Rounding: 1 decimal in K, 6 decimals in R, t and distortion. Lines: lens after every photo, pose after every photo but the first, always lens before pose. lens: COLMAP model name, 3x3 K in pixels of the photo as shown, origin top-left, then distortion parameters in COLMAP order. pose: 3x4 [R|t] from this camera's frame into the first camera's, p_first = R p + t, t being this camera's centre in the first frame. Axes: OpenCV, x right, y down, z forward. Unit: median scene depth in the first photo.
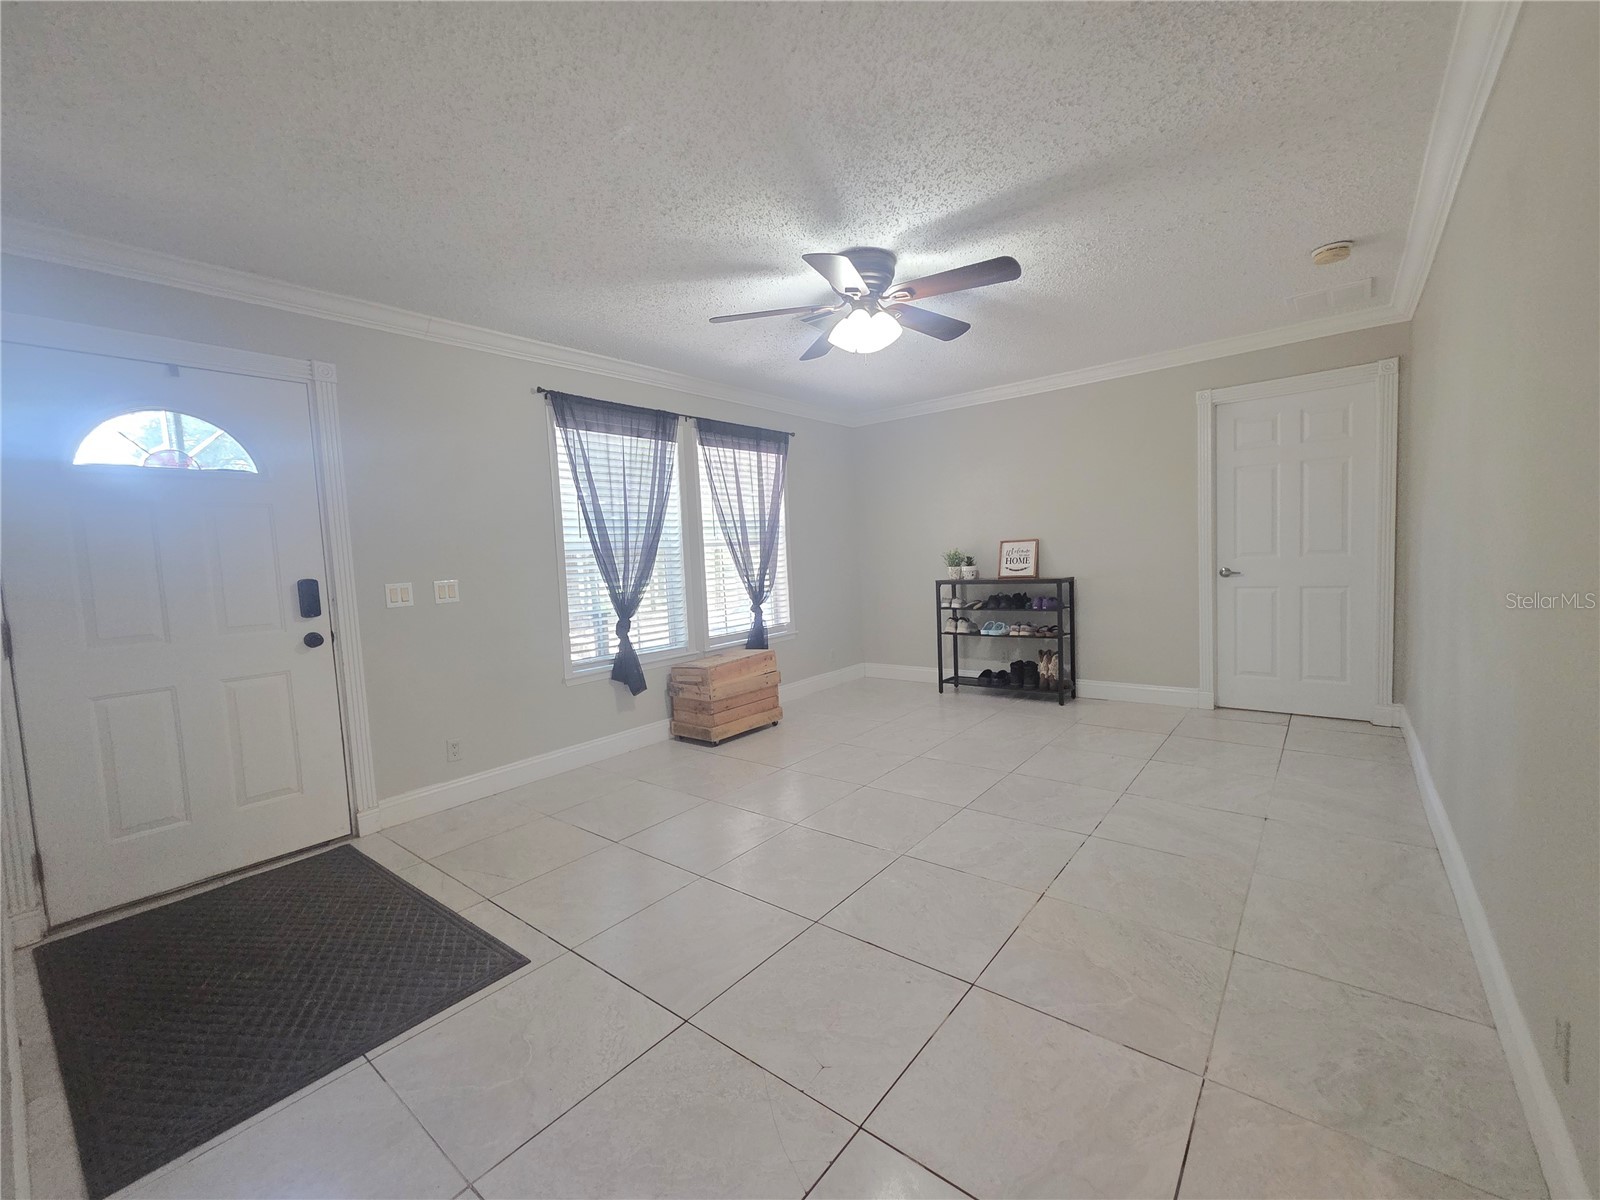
lens RADIAL K [[651.1, 0, 813.2], [0, 651.1, 599.8], [0, 0, 1]] dist [0.003768, 0.000574]
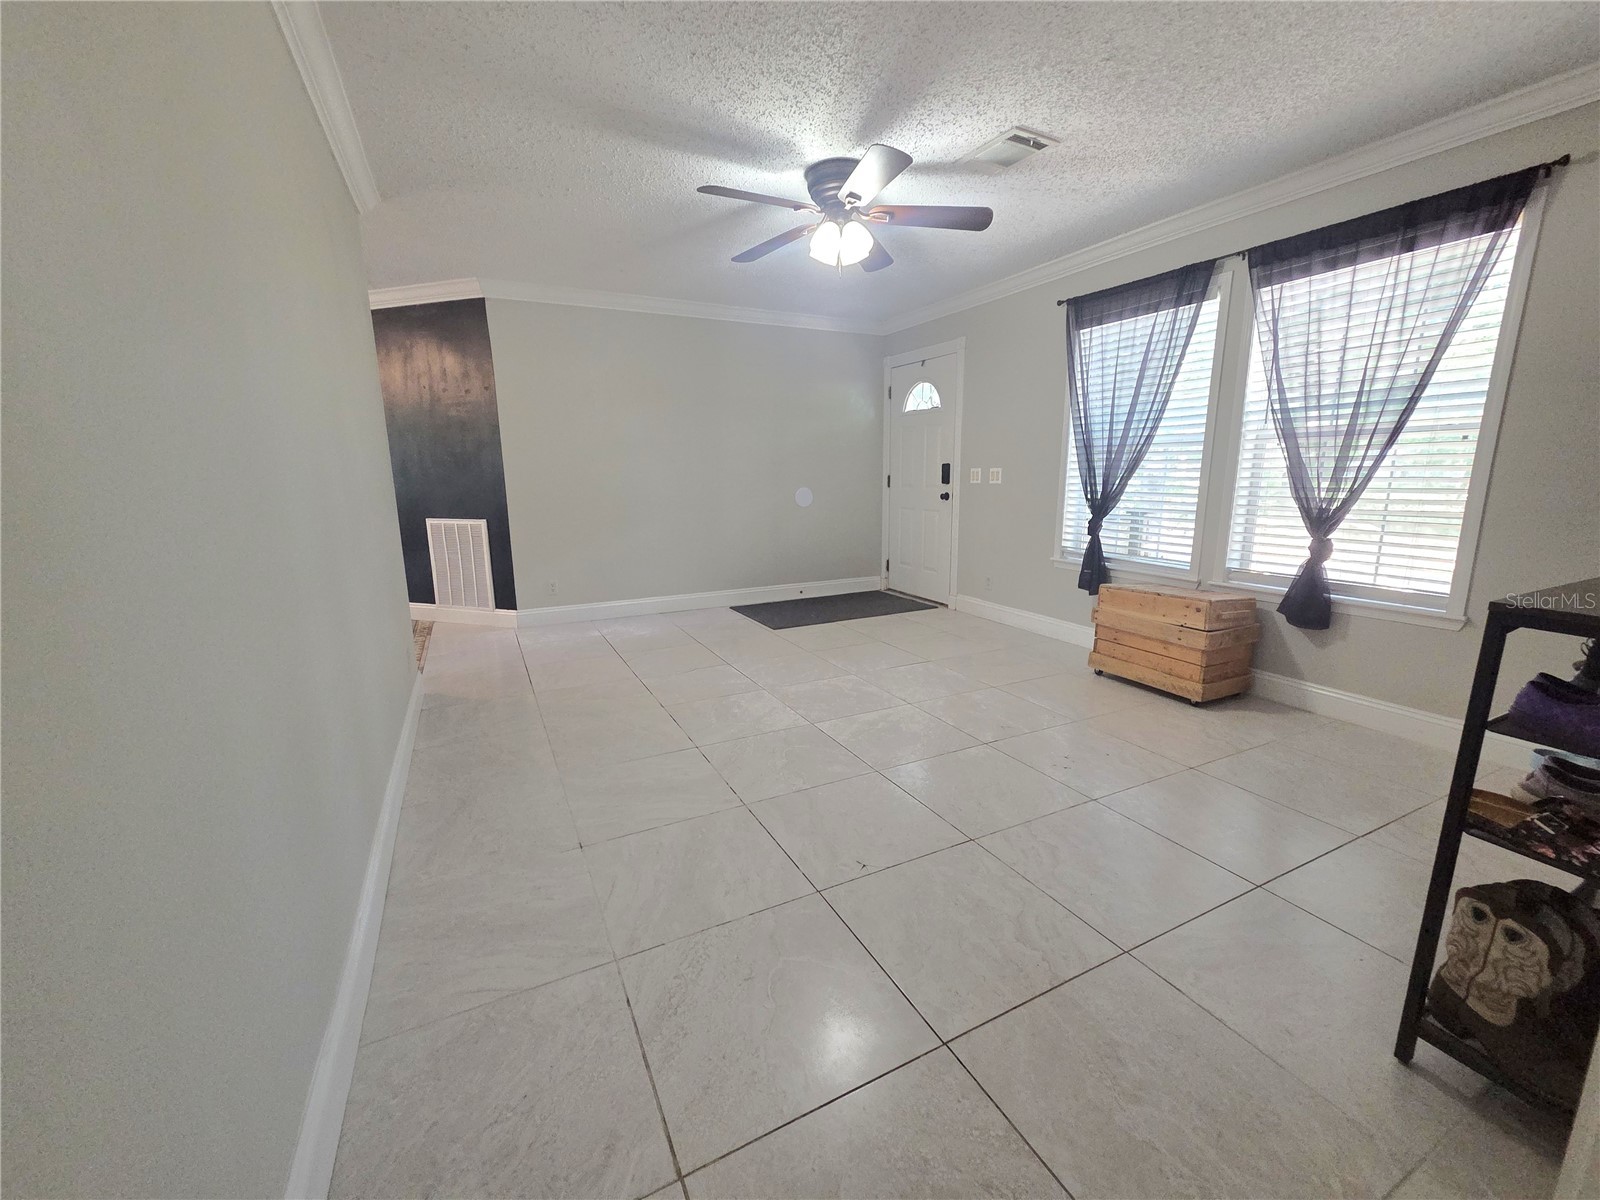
lens RADIAL K [[651.1, 0, 809.0], [0, 651.1, 597.5], [0, 0, 1]] dist [0.003768, 0.000574]
pose [[-0.407836, 0.231731, -0.883159, 0.793335], [-0.033915, 0.962745, 0.268275, -0.104635], [0.912425, 0.139365, -0.384783, 0.993098]]
